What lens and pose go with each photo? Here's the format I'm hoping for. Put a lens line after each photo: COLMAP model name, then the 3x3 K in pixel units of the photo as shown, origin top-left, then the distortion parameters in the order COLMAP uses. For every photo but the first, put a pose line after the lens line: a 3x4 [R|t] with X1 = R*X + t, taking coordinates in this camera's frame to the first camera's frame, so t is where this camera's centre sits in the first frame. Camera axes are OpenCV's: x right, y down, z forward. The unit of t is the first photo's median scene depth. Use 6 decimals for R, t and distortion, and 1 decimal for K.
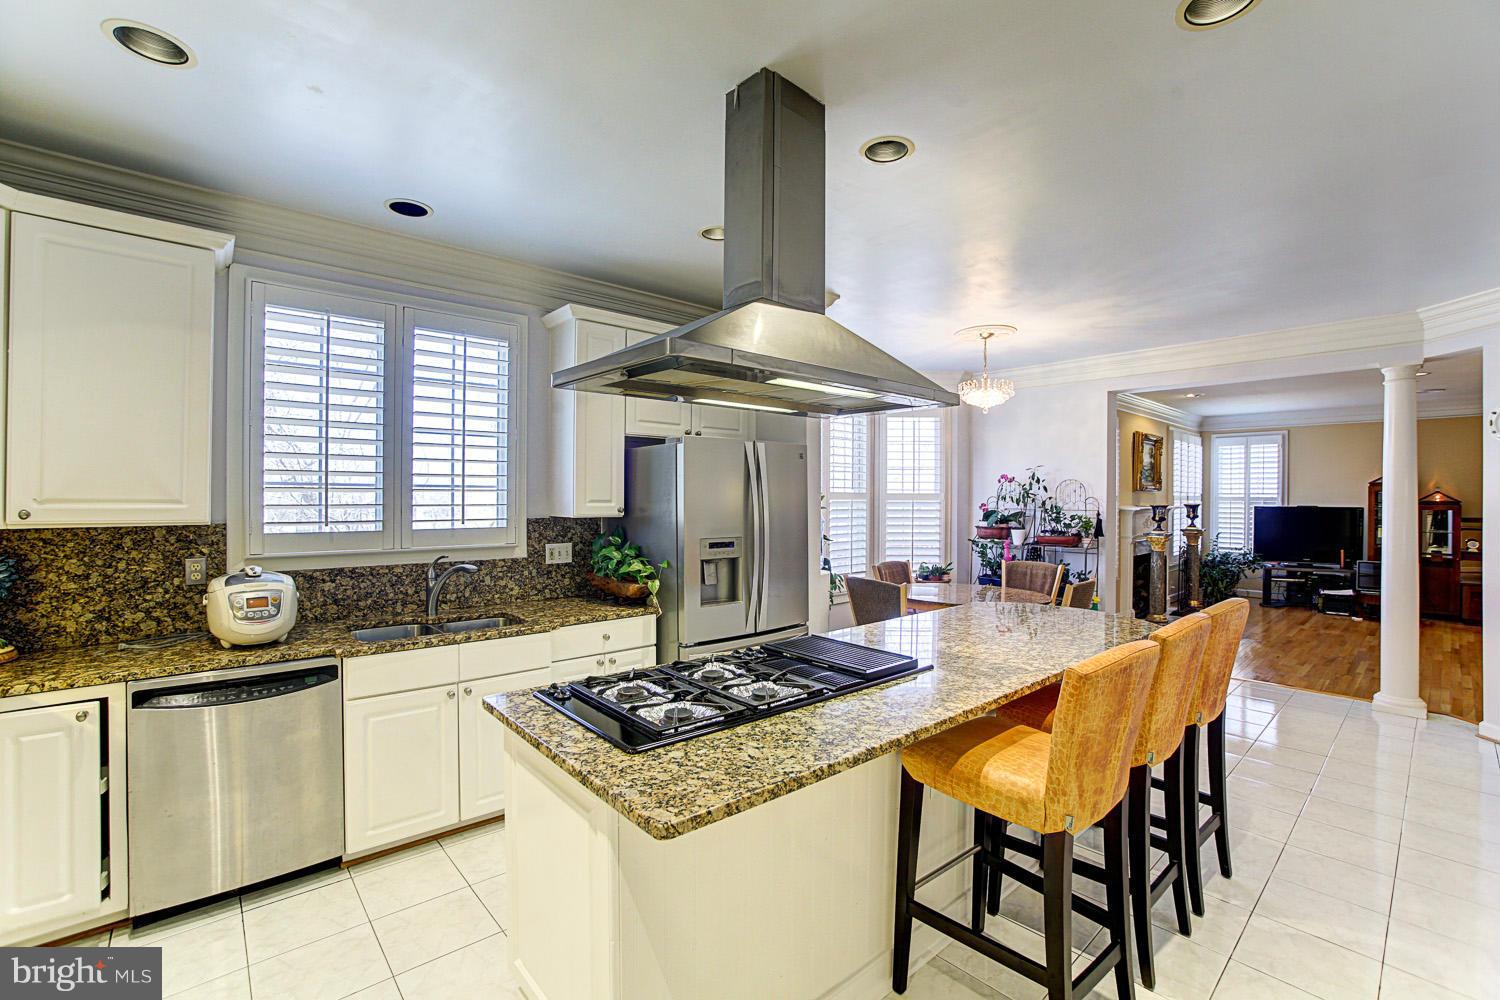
lens RADIAL K [[643.1, 0, 750.0], [0, 643.1, 500.0], [0, 0, 1]] dist [-0.067390, 0.021600]
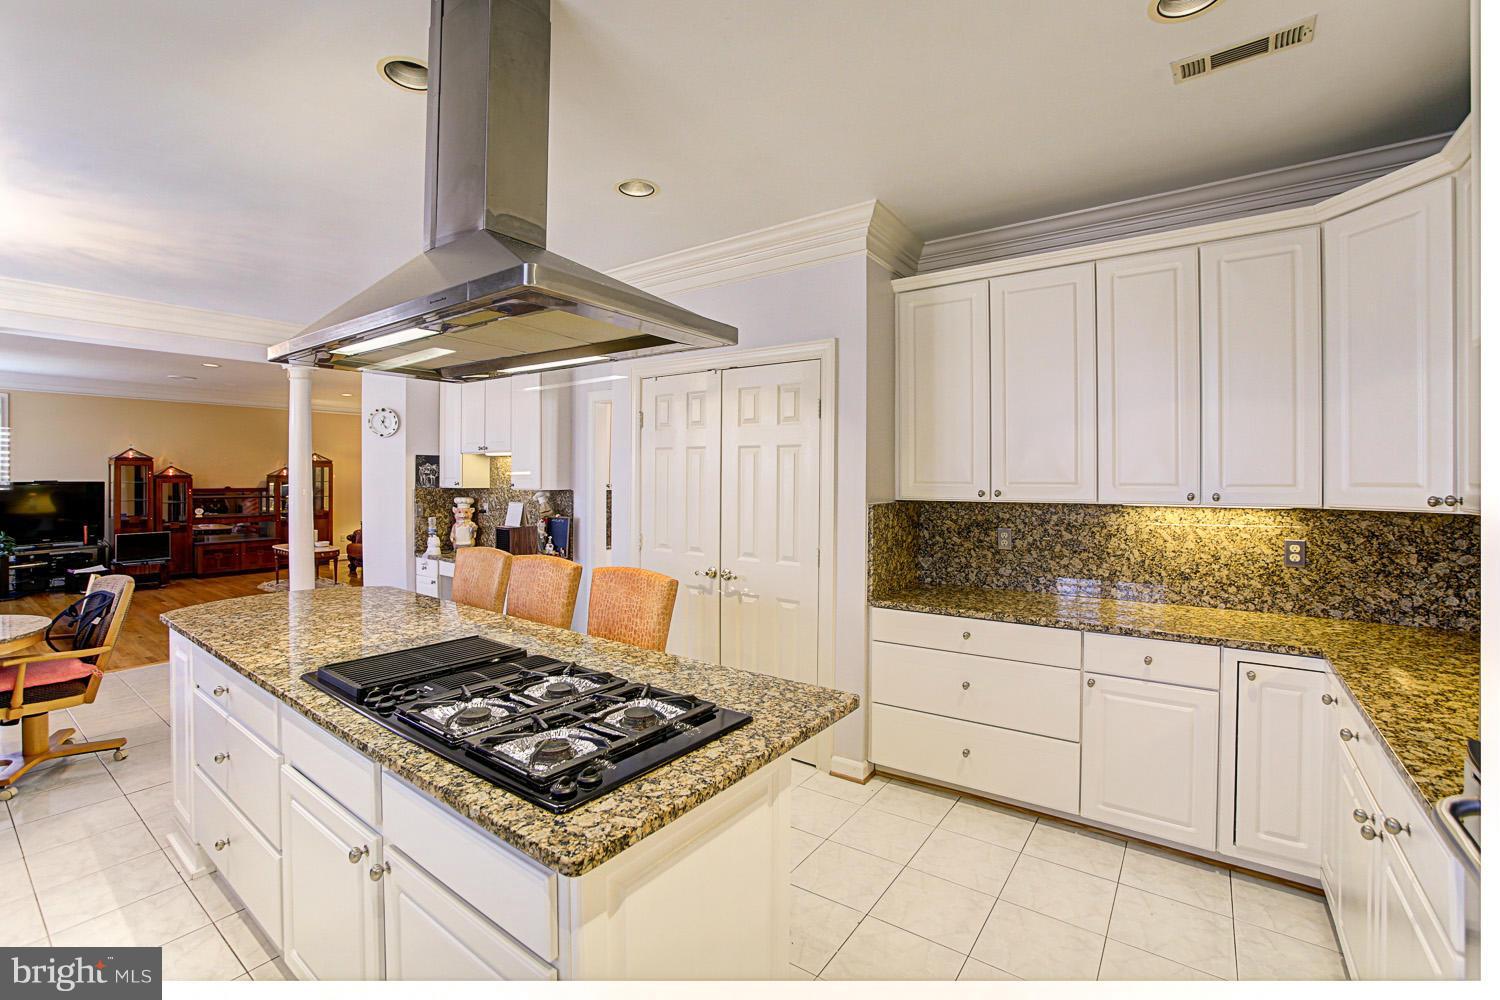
lens RADIAL K [[643.1, 0, 750.0], [0, 643.1, 500.0], [0, 0, 1]] dist [-0.067390, 0.021600]
pose [[-0.226431, -0.036791, 0.973332, -1.134443], [-0.006228, 0.999321, 0.036325, -0.000195], [-0.974007, 0.002164, -0.226506, 1.177053]]
